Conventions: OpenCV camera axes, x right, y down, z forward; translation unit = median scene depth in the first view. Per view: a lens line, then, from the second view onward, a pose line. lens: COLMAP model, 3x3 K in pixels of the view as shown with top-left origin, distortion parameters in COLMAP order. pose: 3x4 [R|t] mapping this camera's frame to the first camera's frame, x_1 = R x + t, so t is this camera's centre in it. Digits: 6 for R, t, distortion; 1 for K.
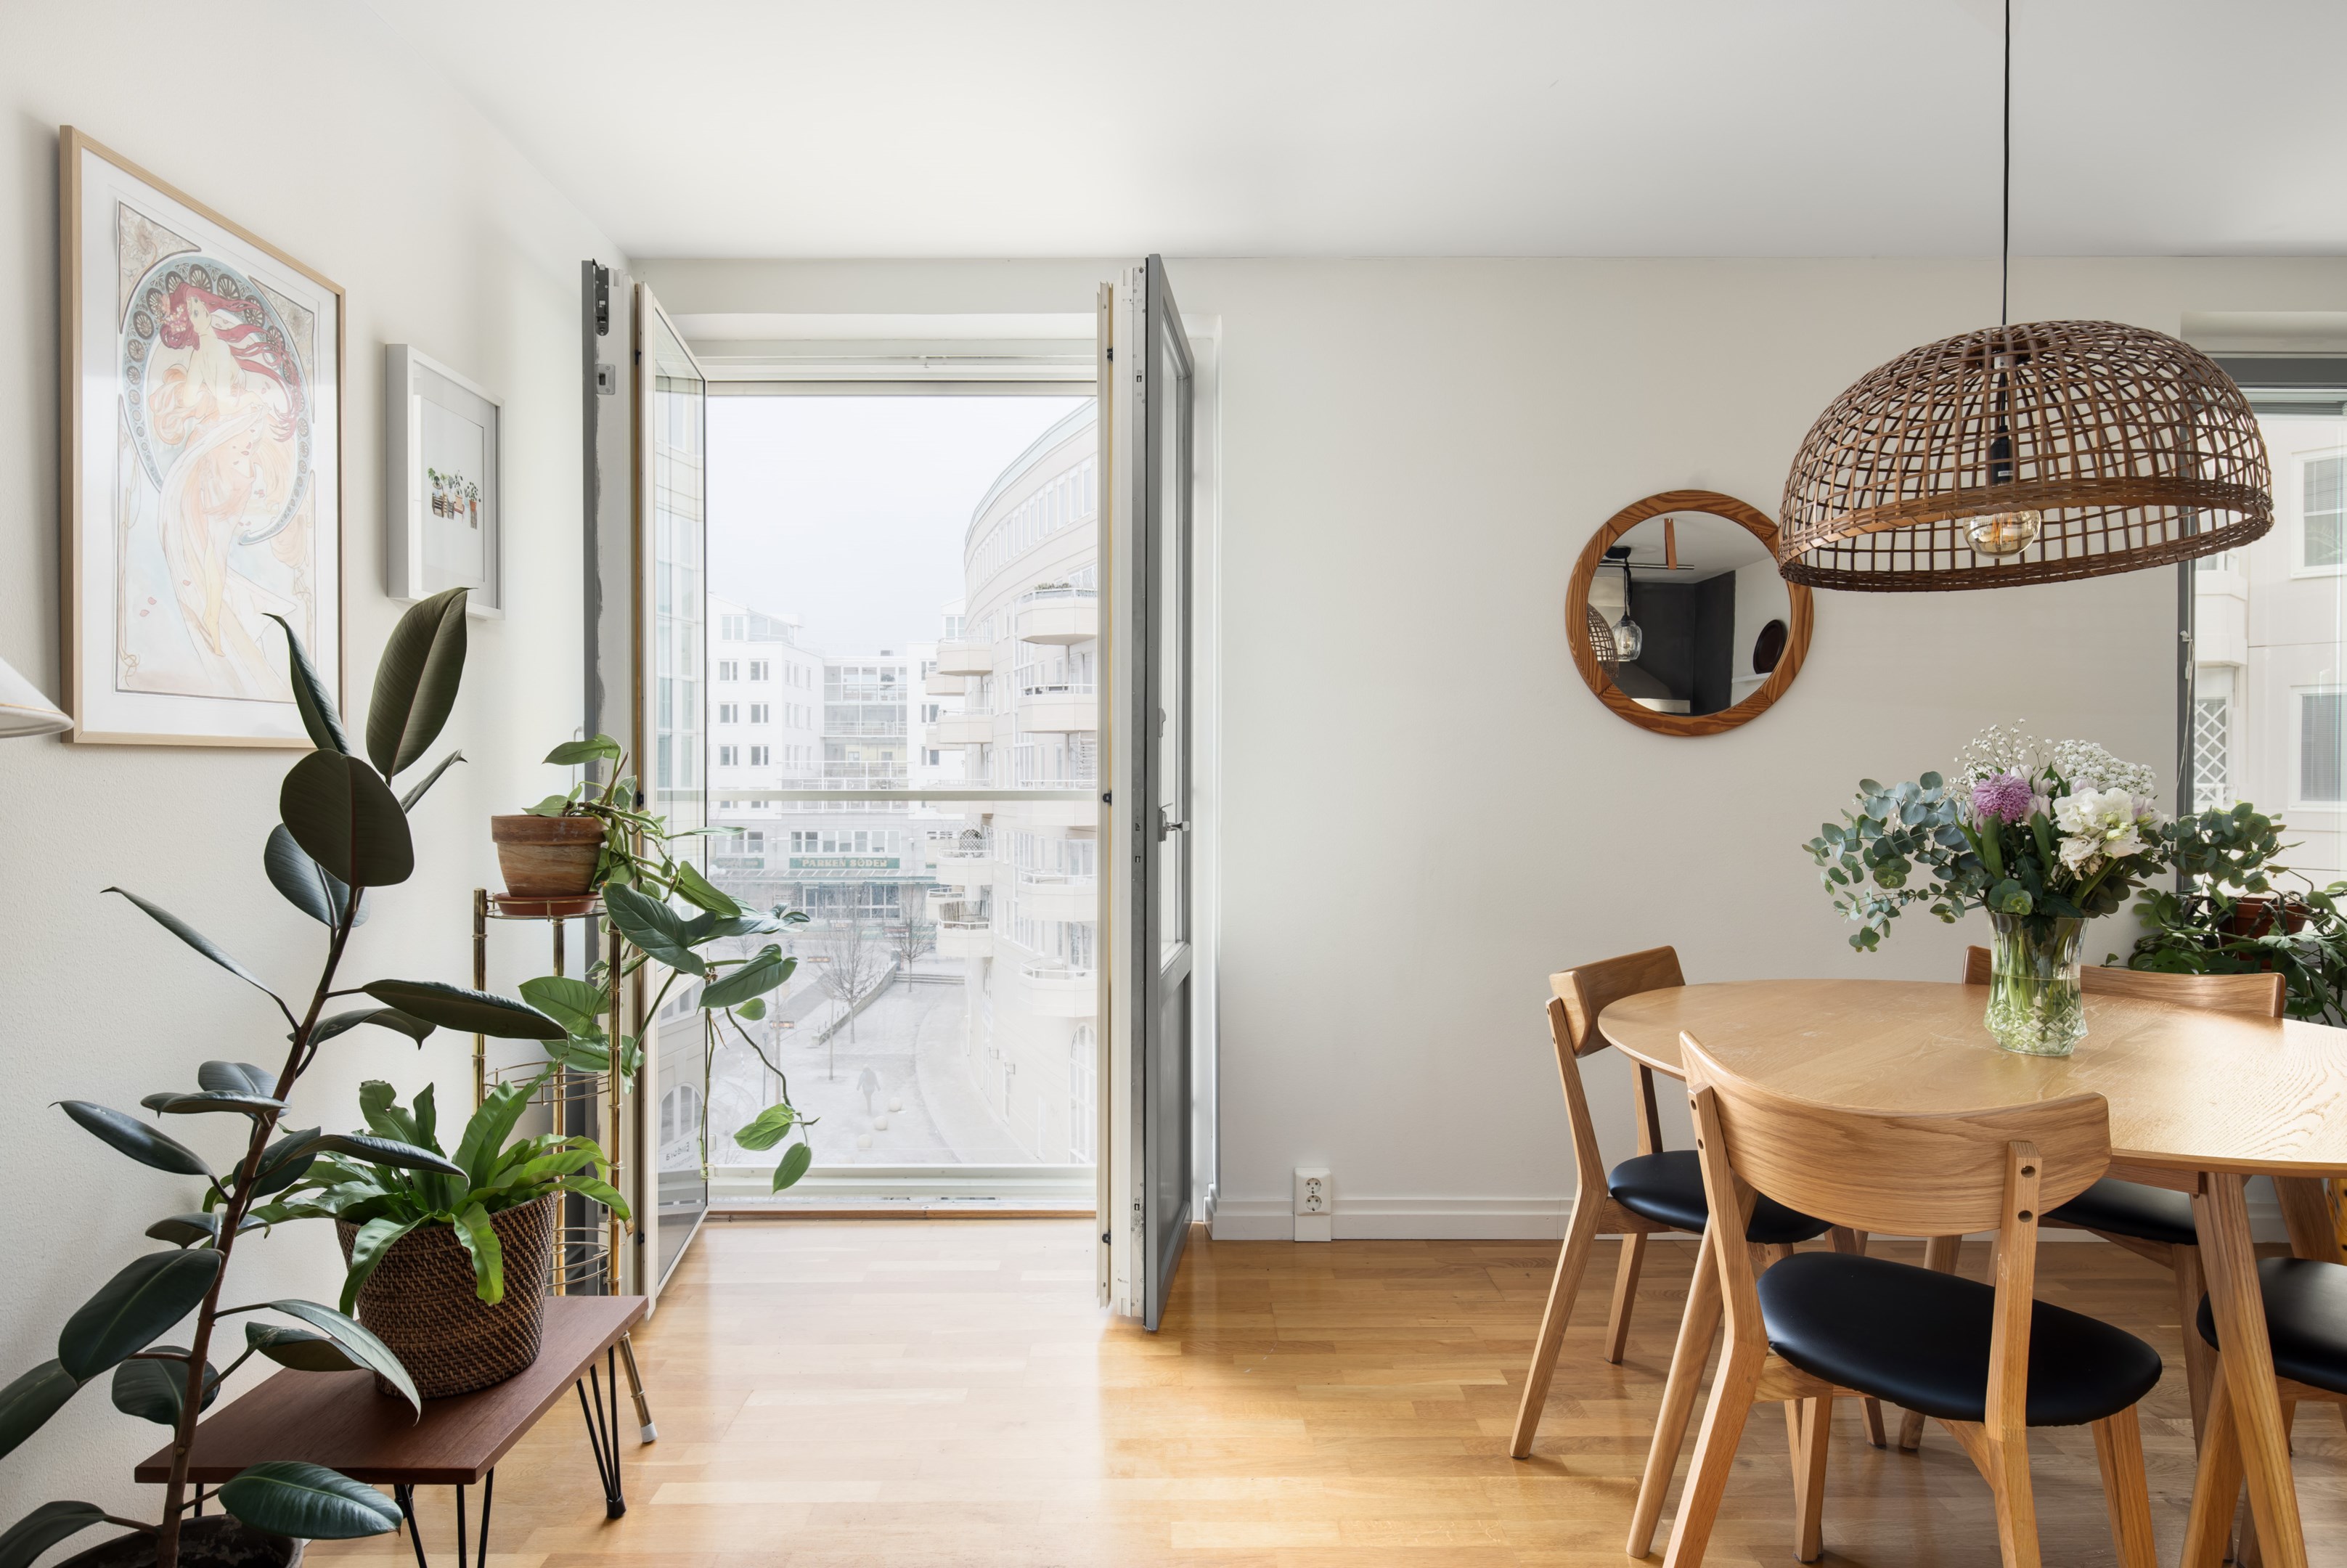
lens RADIAL K [[1301.5, 0, 1167.0], [0, 1301.5, 787.1], [0, 0, 1]] dist [0.002297, 0.000116]
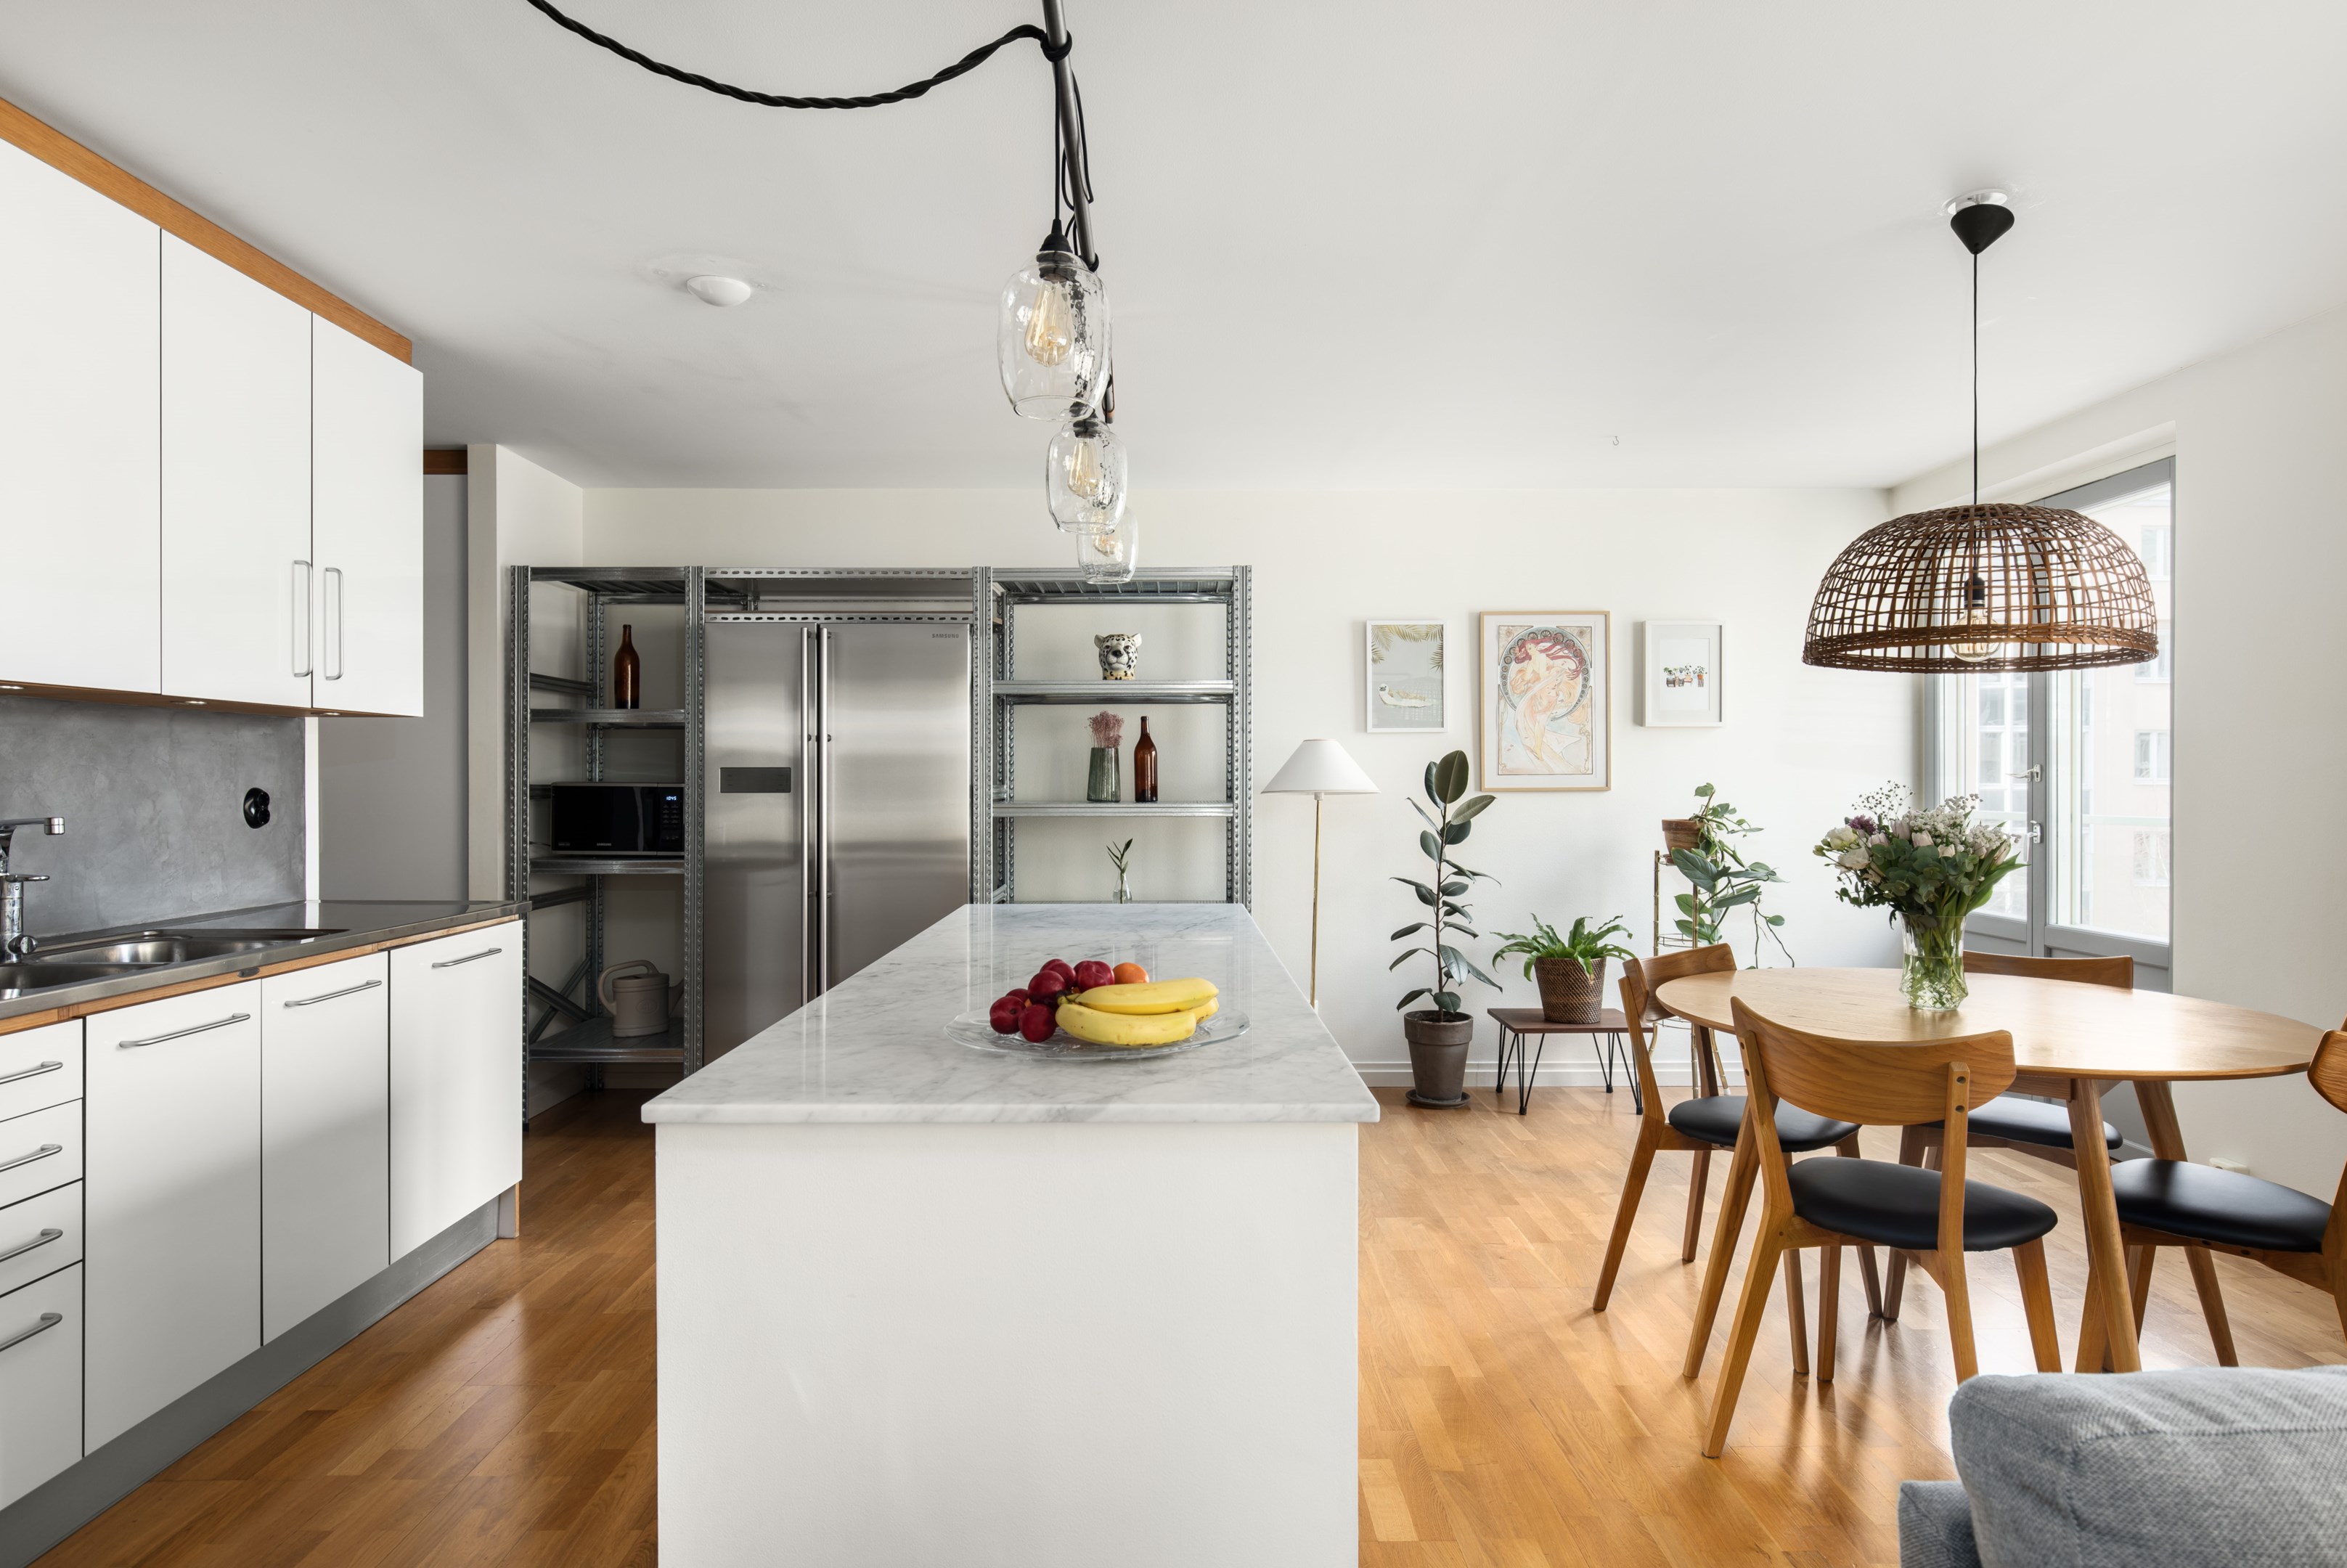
lens RADIAL K [[1229.0, 0, 1173.5], [0, 1229.0, 784.0], [0, 0, 1]] dist [0.001736, 0.001464]
pose [[0.046996, -0.006550, -0.998874, 1.812841], [-0.011006, 0.999914, -0.007074, -0.017175], [0.998834, 0.011327, 0.046920, 0.038579]]
